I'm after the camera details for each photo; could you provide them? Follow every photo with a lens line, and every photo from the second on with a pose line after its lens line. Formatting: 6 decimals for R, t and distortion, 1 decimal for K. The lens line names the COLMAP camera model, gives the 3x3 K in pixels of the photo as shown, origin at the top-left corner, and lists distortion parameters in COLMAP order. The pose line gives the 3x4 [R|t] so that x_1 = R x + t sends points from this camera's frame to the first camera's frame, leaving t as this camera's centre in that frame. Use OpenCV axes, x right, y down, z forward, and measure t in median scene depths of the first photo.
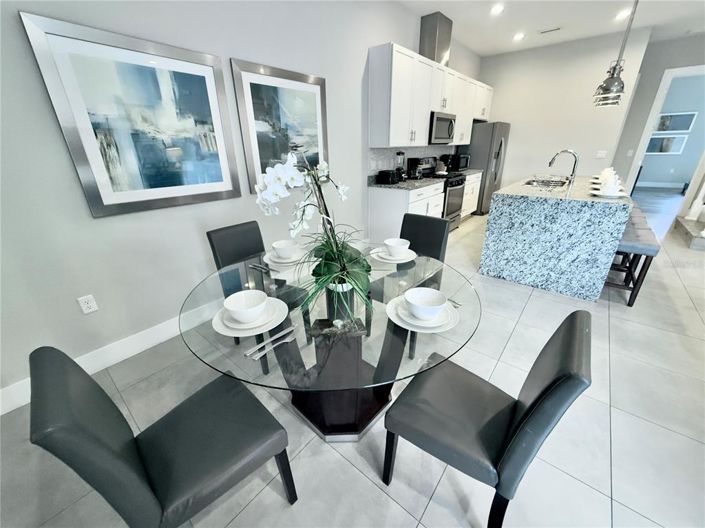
lens RADIAL K [[281.2, 0, 352.8], [0, 281.2, 265.8], [0, 0, 1]] dist [-0.000038, 0.000341]
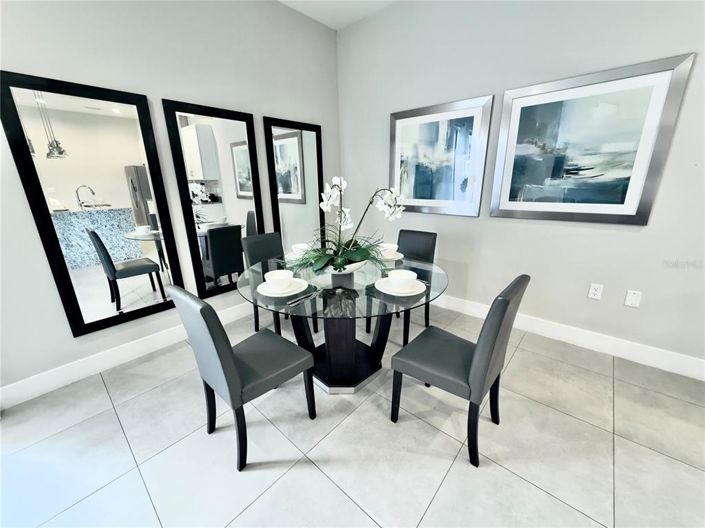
lens RADIAL K [[281.2, 0, 349.0], [0, 281.2, 267.2], [0, 0, 1]] dist [-0.000038, 0.000341]
pose [[-0.040461, 0.309536, -0.950027, 0.713810], [-0.375830, 0.876267, 0.301510, -0.220318], [0.925805, 0.369247, 0.080878, 0.538703]]
